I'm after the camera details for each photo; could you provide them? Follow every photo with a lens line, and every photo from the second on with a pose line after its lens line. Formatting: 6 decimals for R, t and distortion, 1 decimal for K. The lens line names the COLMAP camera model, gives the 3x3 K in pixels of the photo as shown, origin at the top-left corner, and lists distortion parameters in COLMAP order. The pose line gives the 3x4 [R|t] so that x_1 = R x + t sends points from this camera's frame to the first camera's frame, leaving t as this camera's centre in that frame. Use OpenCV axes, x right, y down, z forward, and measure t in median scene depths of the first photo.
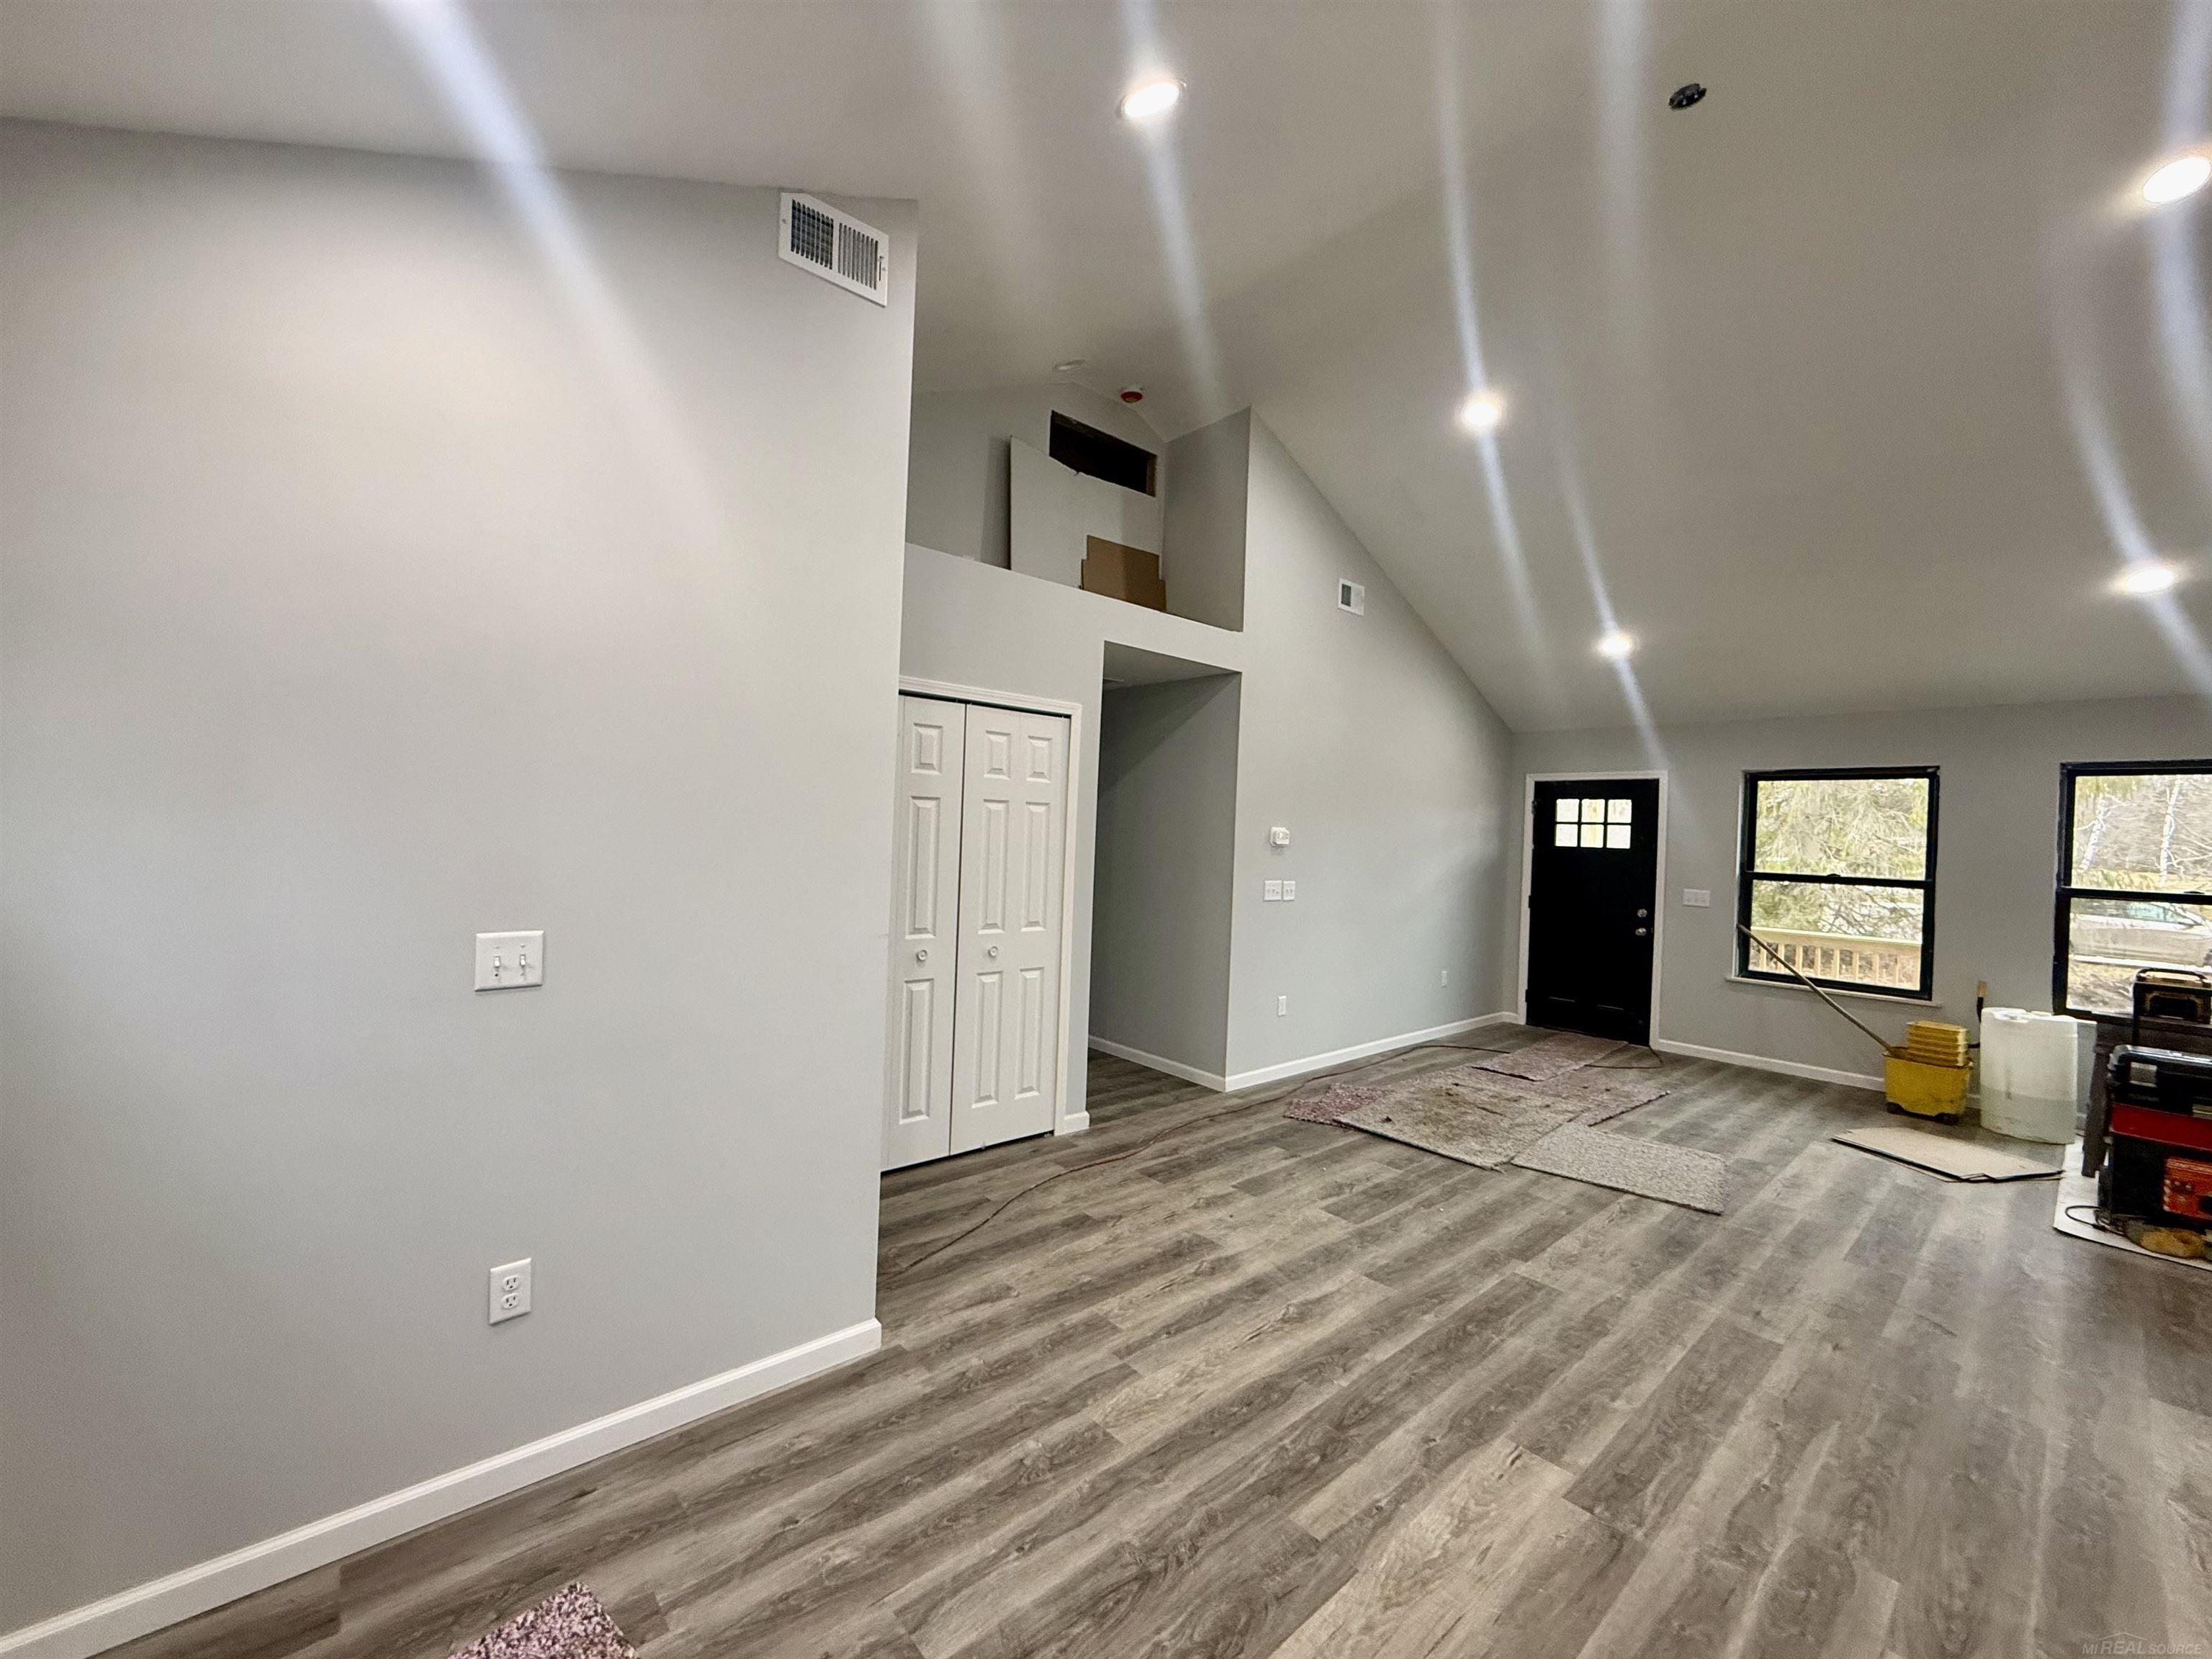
lens RADIAL K [[881.1, 0, 1094.3], [0, 881.1, 830.5], [0, 0, 1]] dist [0.000133, -0.000147]
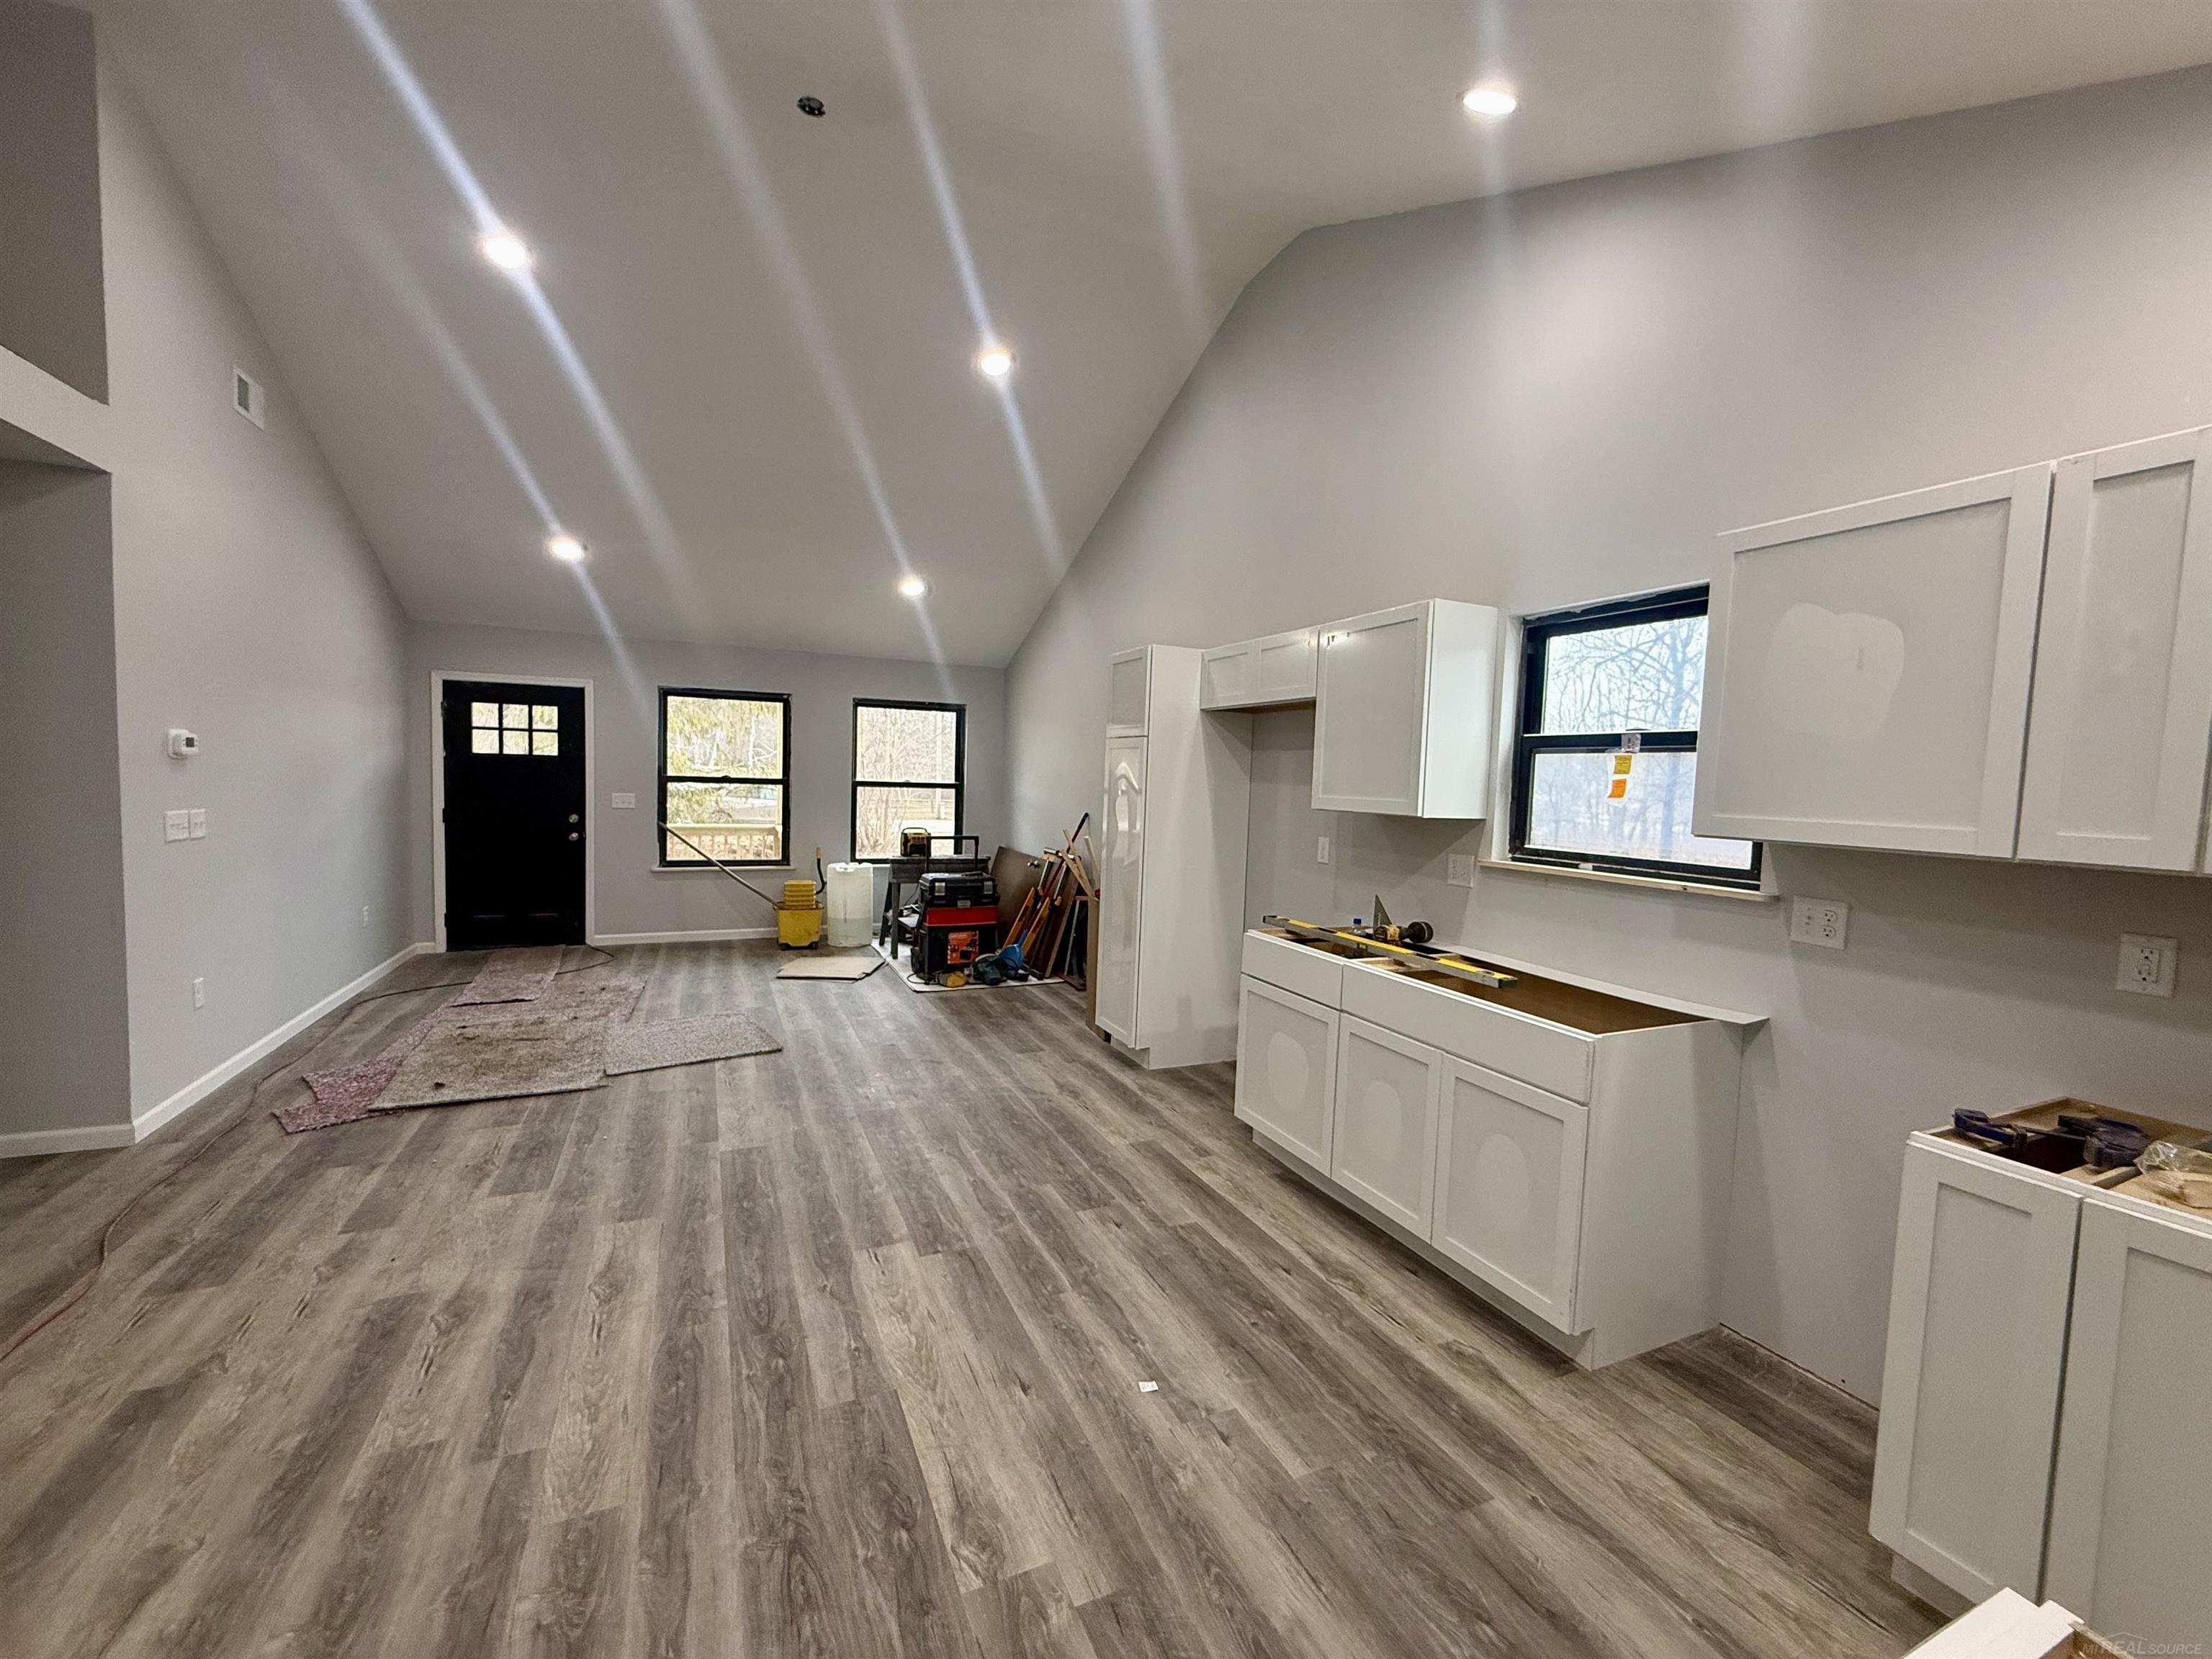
lens RADIAL K [[881.1, 0, 1095.7], [0, 881.1, 831.1], [0, 0, 1]] dist [0.000133, -0.000147]
pose [[0.292166, -0.088430, 0.952271, -0.321130], [-0.018987, 0.994983, 0.098222, -0.007580], [-0.956179, -0.046778, 0.289021, 0.213472]]
